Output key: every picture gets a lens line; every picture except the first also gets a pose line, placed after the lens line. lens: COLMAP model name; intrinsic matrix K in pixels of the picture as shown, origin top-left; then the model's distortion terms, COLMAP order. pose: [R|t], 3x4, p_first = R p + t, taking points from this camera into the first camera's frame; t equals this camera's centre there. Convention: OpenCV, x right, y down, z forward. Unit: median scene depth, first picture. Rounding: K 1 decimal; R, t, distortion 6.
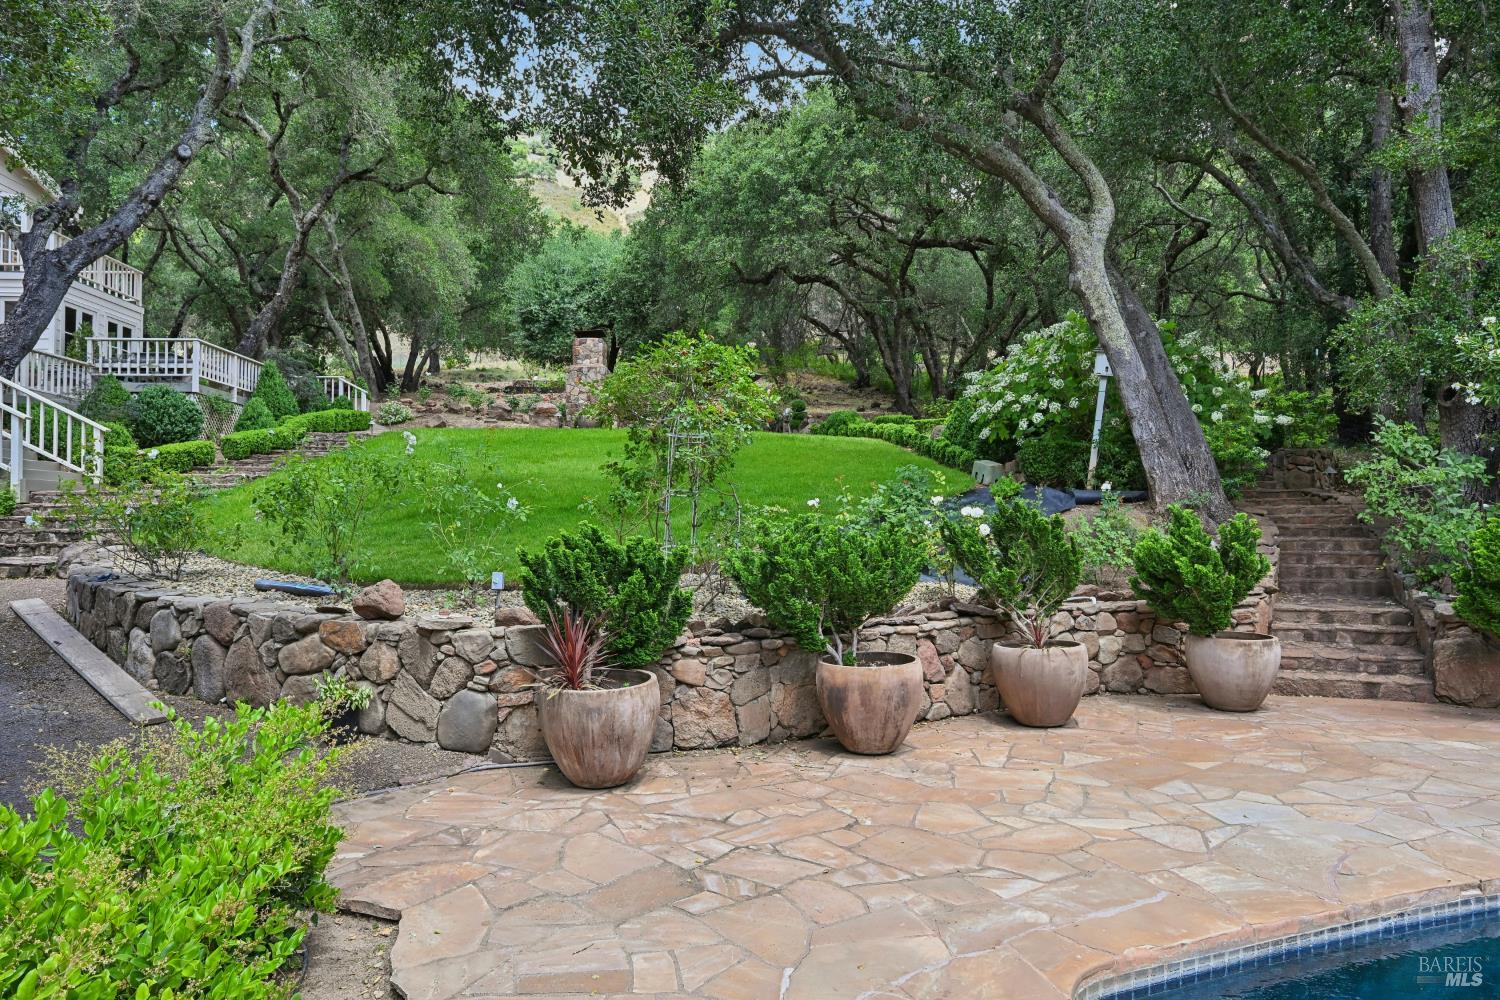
lens RADIAL K [[934.2, 0, 755.3], [0, 934.2, 503.8], [0, 0, 1]] dist [-0.004005, -0.000834]
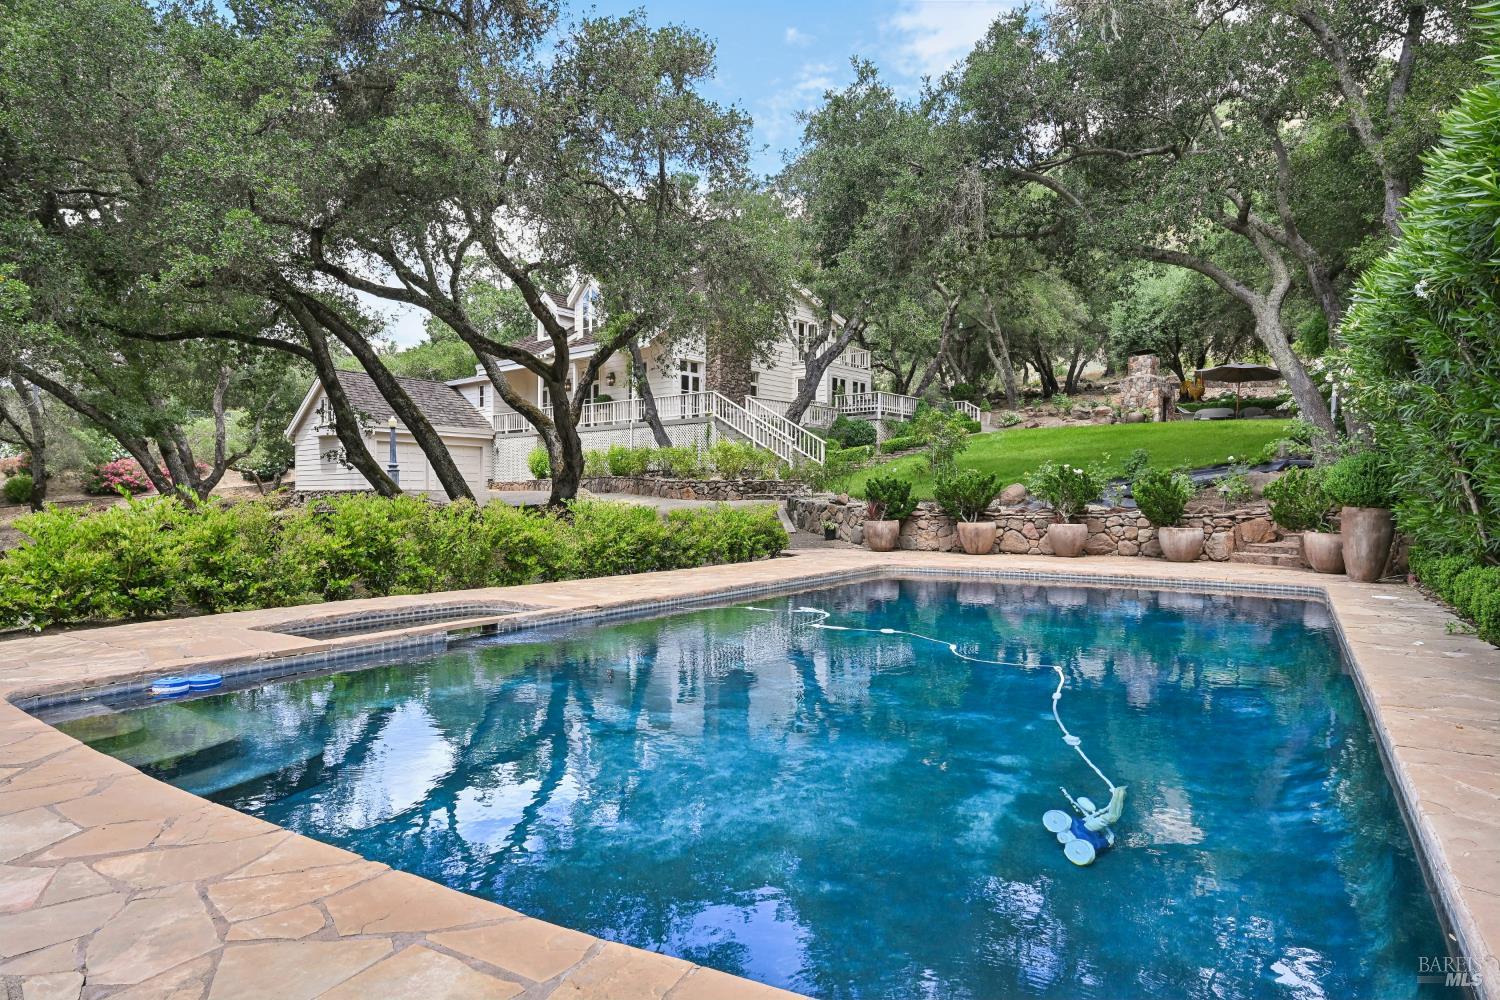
lens RADIAL K [[864.2, 0, 749.2], [0, 864.2, 497.9], [0, 0, 1]] dist [0.001756, 0.000226]
pose [[0.690558, 0.009594, -0.723214, 0.525581], [0.000382, 0.999907, 0.013629, 0.019552], [0.723277, -0.009688, 0.690490, -0.444207]]
